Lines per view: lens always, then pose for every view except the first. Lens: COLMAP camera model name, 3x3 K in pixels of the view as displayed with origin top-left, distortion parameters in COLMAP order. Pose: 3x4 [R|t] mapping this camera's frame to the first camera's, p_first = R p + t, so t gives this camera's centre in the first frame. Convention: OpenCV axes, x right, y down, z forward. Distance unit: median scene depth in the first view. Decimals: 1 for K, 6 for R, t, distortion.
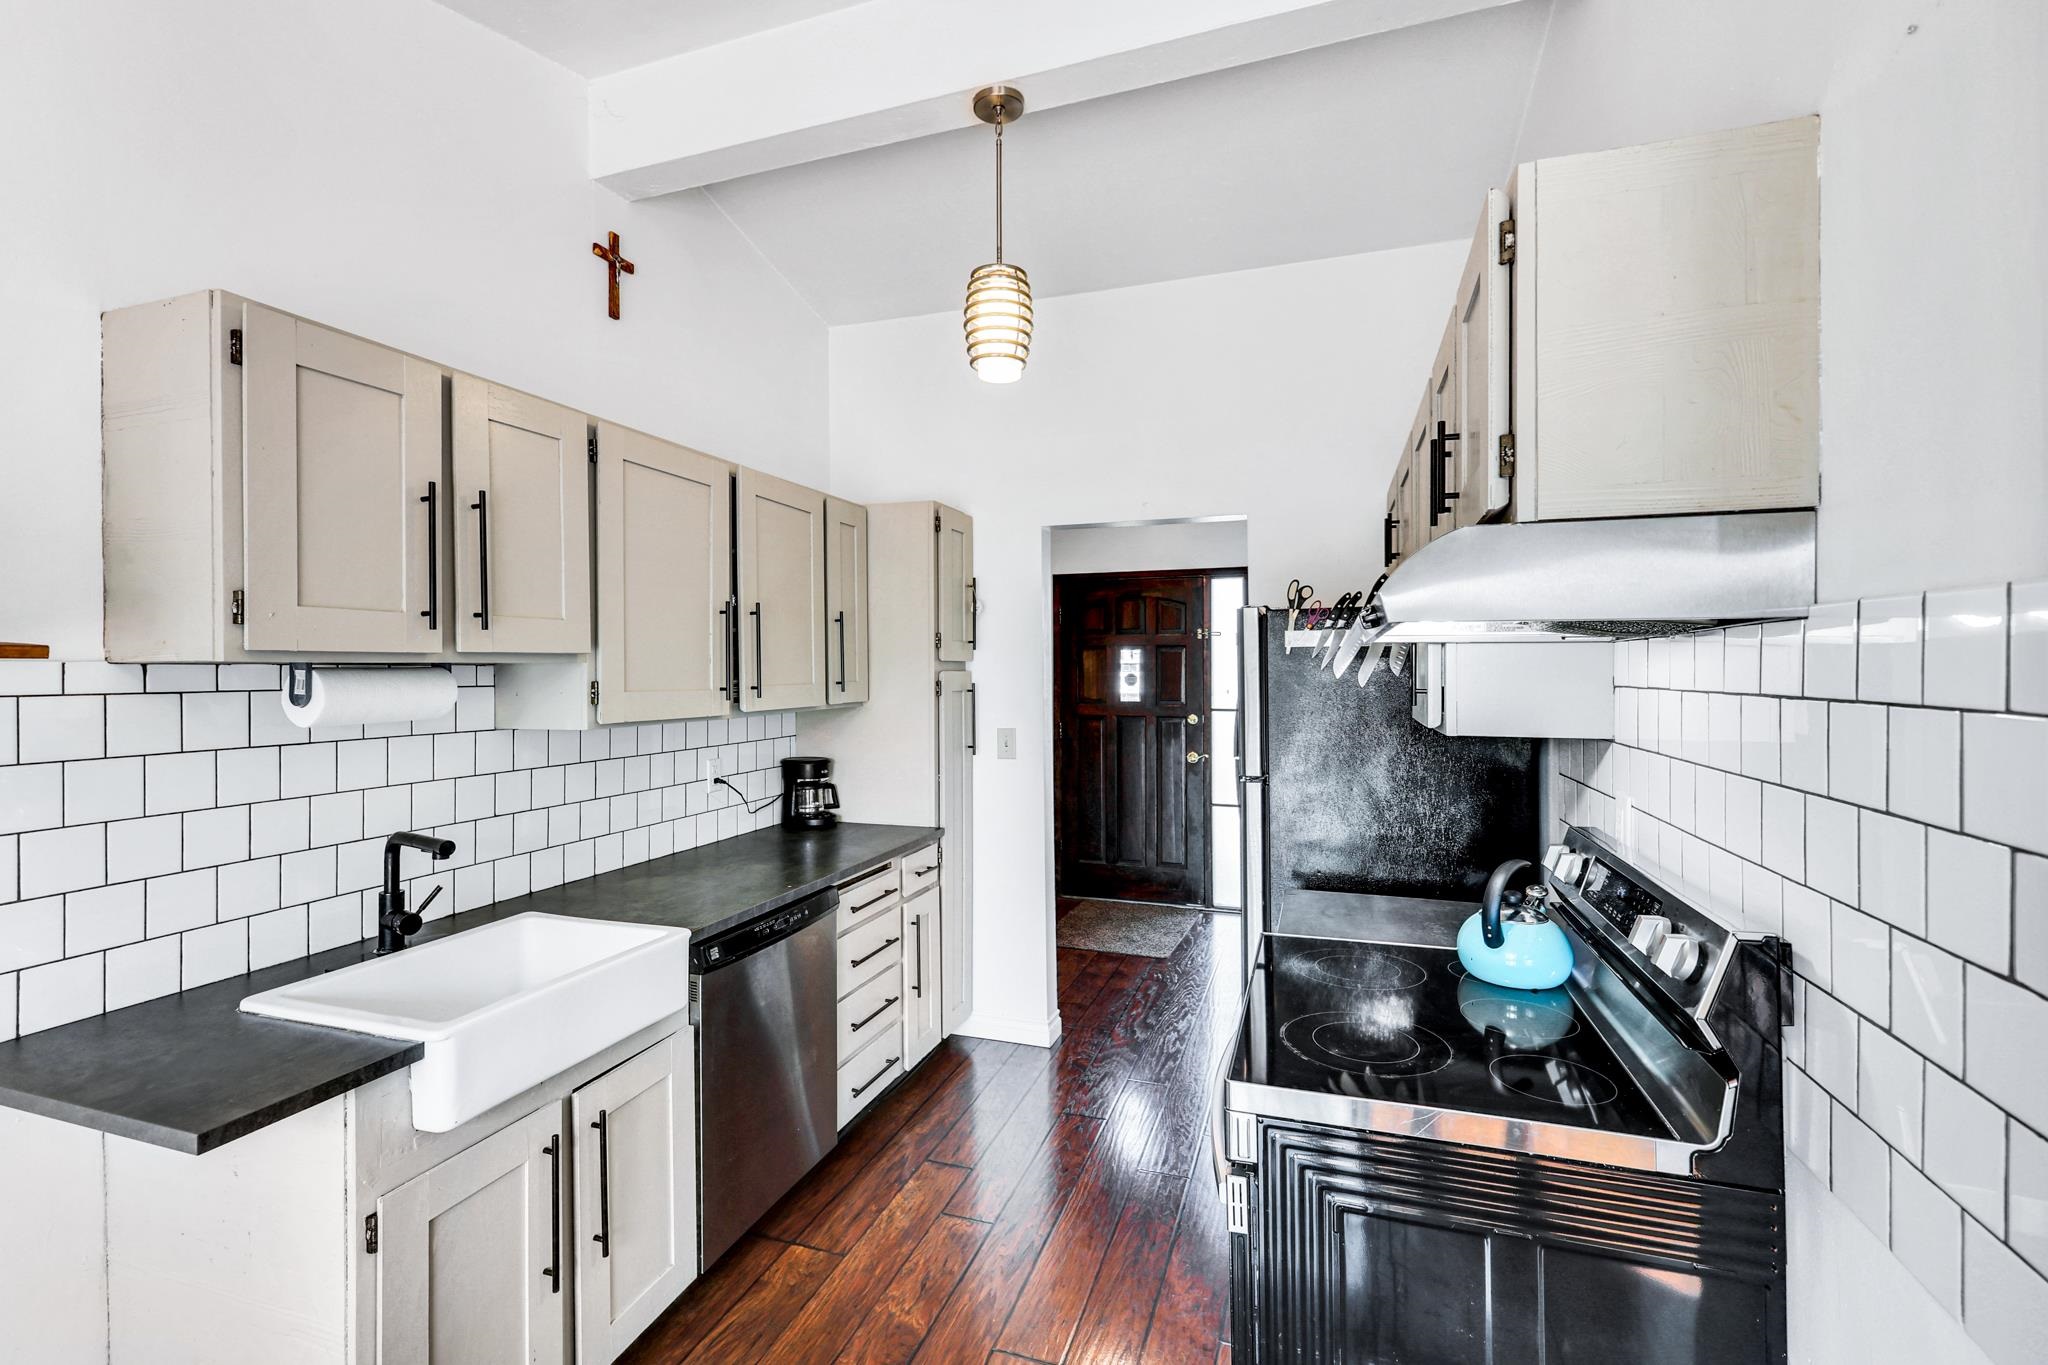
lens RADIAL K [[907.0, 0, 1018.1], [0, 907.0, 672.6], [0, 0, 1]] dist [0.003308, -0.000419]
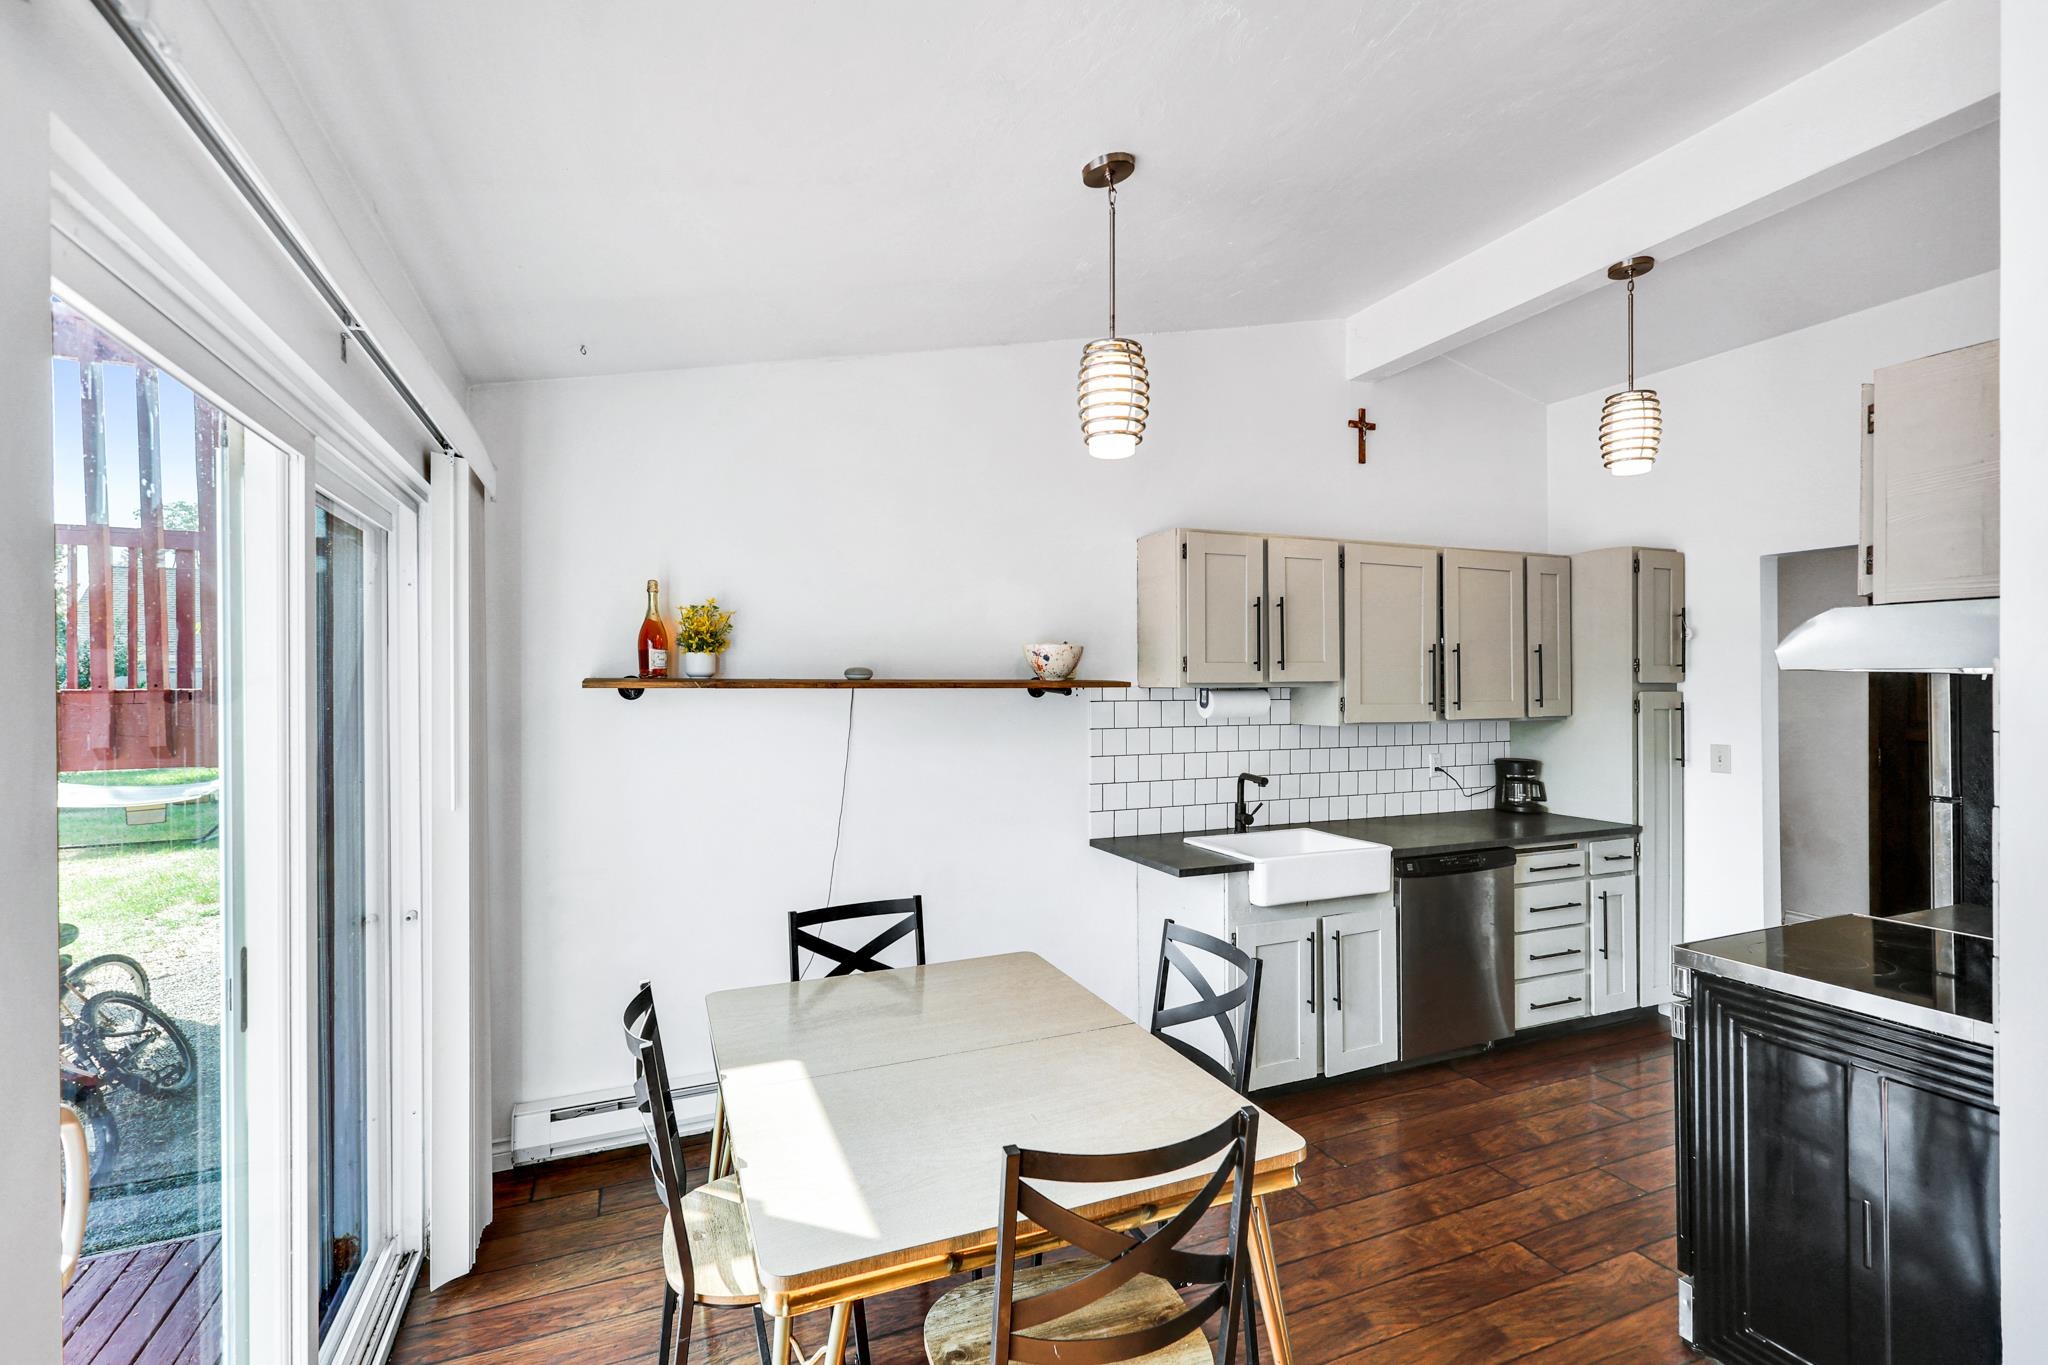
lens RADIAL K [[907.0, 0, 1015.3], [0, 907.0, 685.8], [0, 0, 1]] dist [0.003308, -0.000419]
pose [[0.667024, 0.002946, -0.745030, 0.343716], [-0.002577, 0.999995, 0.001647, -0.012050], [0.745032, 0.000822, 0.667028, -0.517057]]
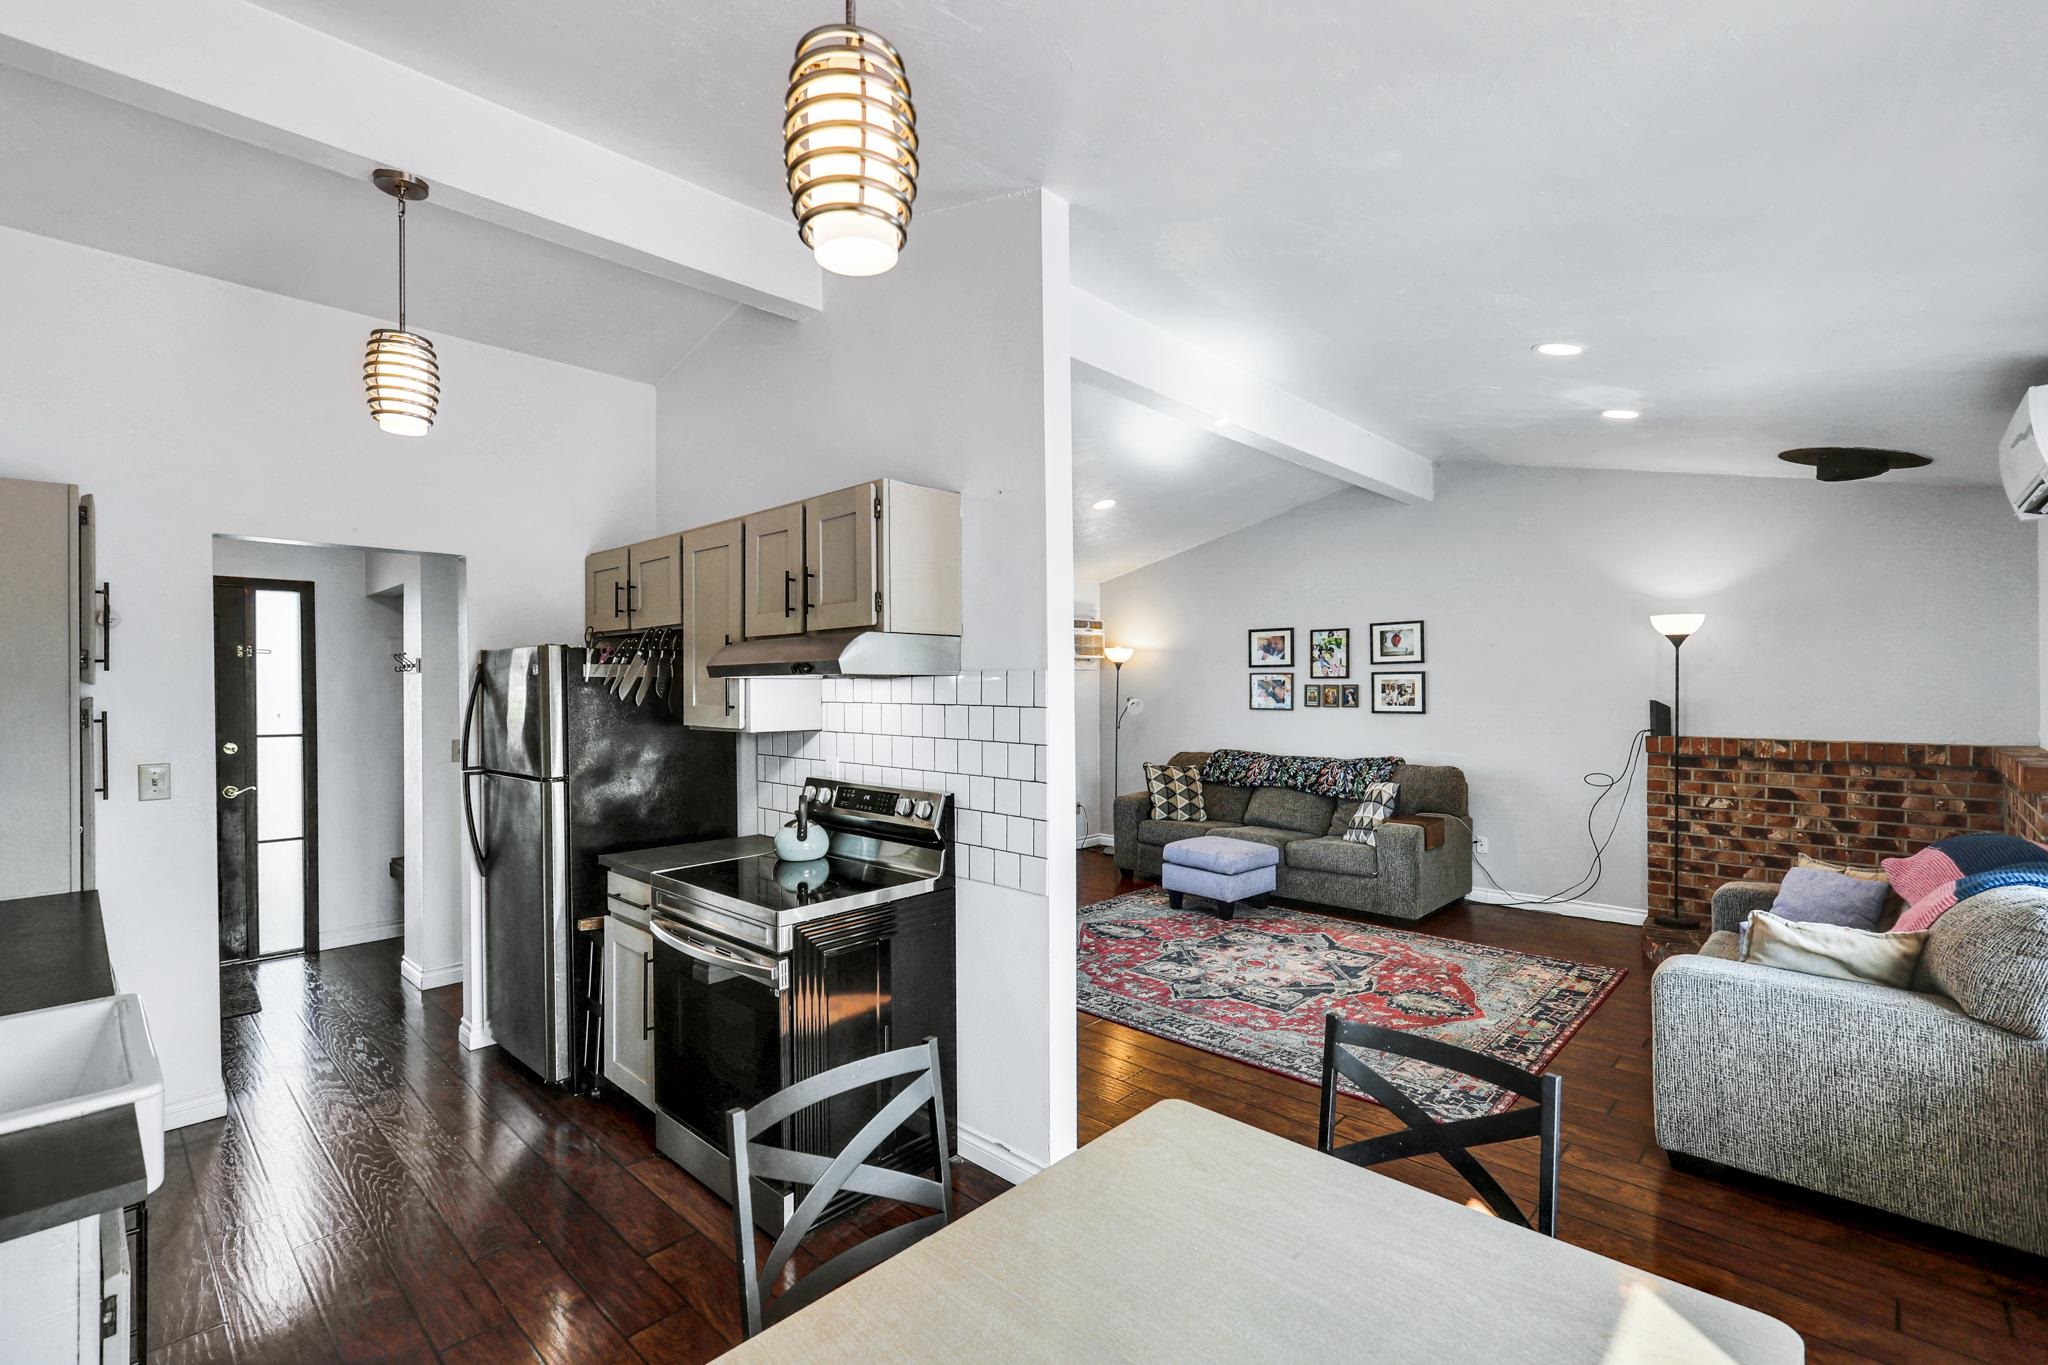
lens RADIAL K [[907.0, 0, 1022.7], [0, 907.0, 685.3], [0, 0, 1]] dist [0.003308, -0.000419]
pose [[0.410322, 0.000587, 0.911941, -0.666619], [0.003840, 0.999990, -0.002371, -0.010221], [-0.911933, 0.004475, 0.410315, -0.128806]]
